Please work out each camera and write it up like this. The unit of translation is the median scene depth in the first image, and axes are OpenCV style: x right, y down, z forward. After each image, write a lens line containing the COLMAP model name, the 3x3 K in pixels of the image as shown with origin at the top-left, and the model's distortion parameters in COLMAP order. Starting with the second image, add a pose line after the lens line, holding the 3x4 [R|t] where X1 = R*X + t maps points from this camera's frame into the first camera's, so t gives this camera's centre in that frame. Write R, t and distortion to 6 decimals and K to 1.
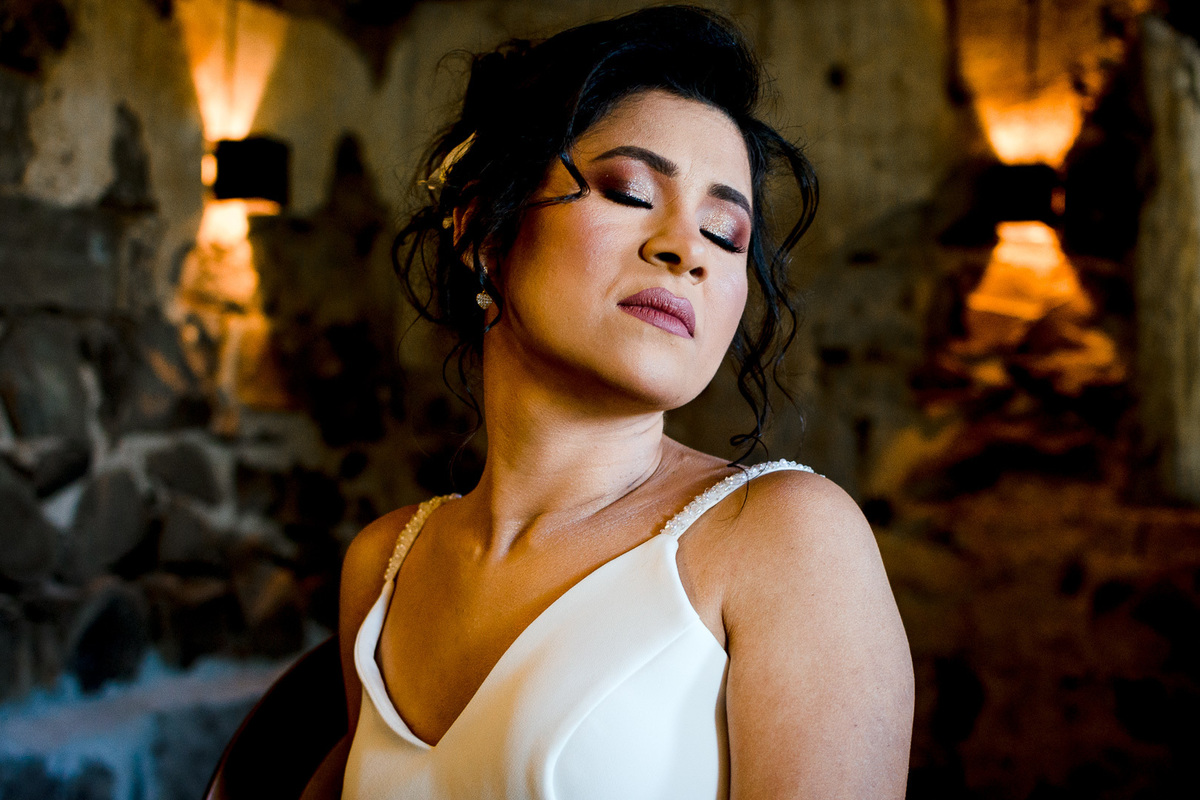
lens RADIAL K [[1844.4, 0, 600.0], [0, 1844.4, 400.0], [0, 0, 1]] dist [-0.034248, 0.173378]
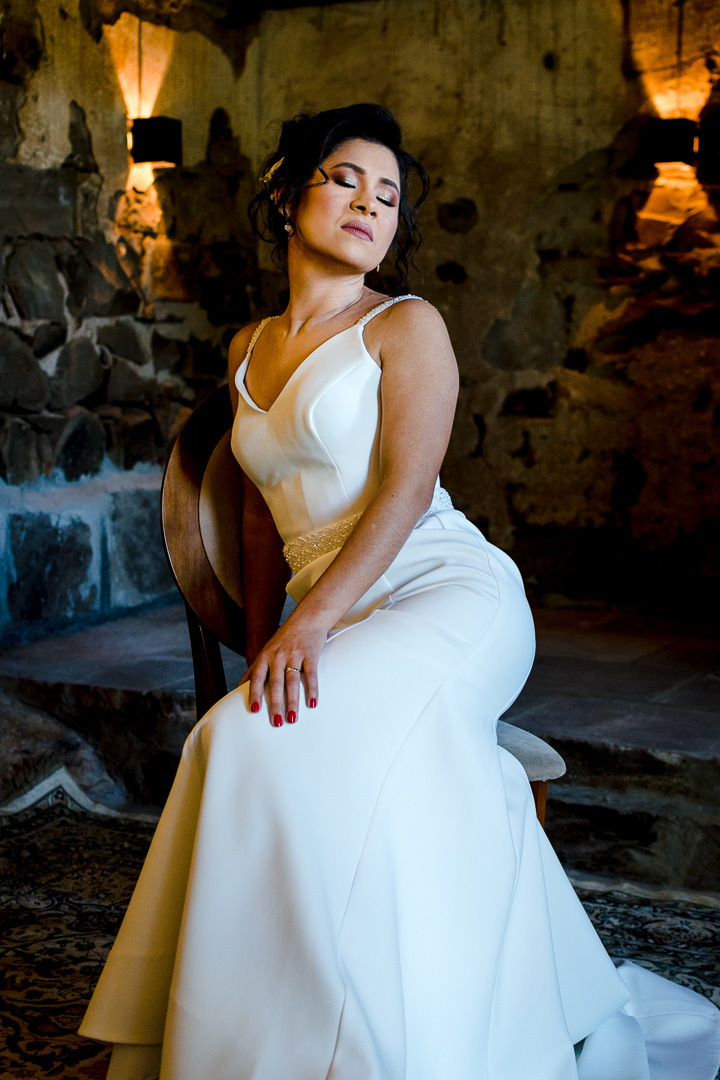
lens RADIAL K [[1635.5, 0, 360.0], [0, 1635.5, 540.0], [0, 0, 1]] dist [-0.004265, 0.062166]
pose [[0.998386, -0.015761, -0.054559, 0.046845], [0.023363, 0.989642, 0.141644, 0.014693], [0.051761, -0.142690, 0.988413, -0.375466]]
